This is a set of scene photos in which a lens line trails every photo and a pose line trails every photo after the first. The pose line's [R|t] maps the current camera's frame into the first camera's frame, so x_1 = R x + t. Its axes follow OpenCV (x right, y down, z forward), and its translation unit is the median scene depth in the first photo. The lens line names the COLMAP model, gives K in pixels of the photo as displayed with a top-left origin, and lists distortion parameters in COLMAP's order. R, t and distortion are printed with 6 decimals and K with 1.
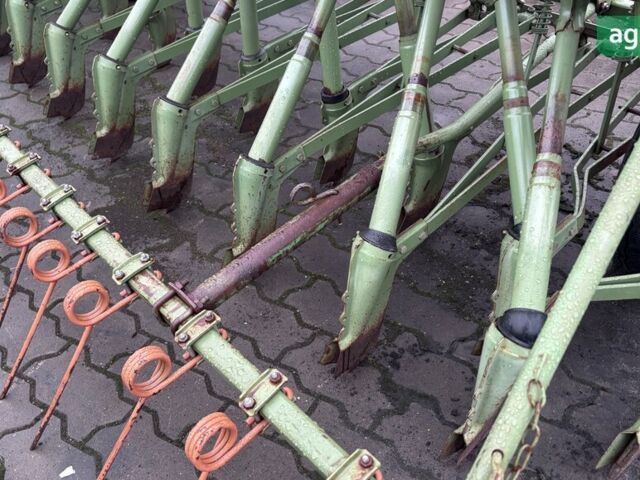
lens RADIAL K [[638.3, 0, 316.2], [0, 638.3, 248.1], [0, 0, 1]] dist [0.030181, -0.023795]
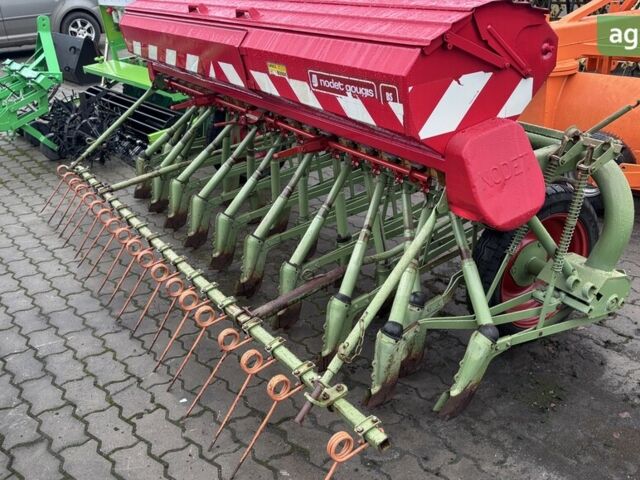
lens RADIAL K [[638.3, 0, 316.2], [0, 638.3, 248.1], [0, 0, 1]] dist [0.030181, -0.023795]
pose [[0.988522, 0.055483, -0.140520, 0.250522], [-0.090538, 0.962157, -0.257016, 0.312602], [0.120942, 0.266789, 0.956136, -0.886158]]
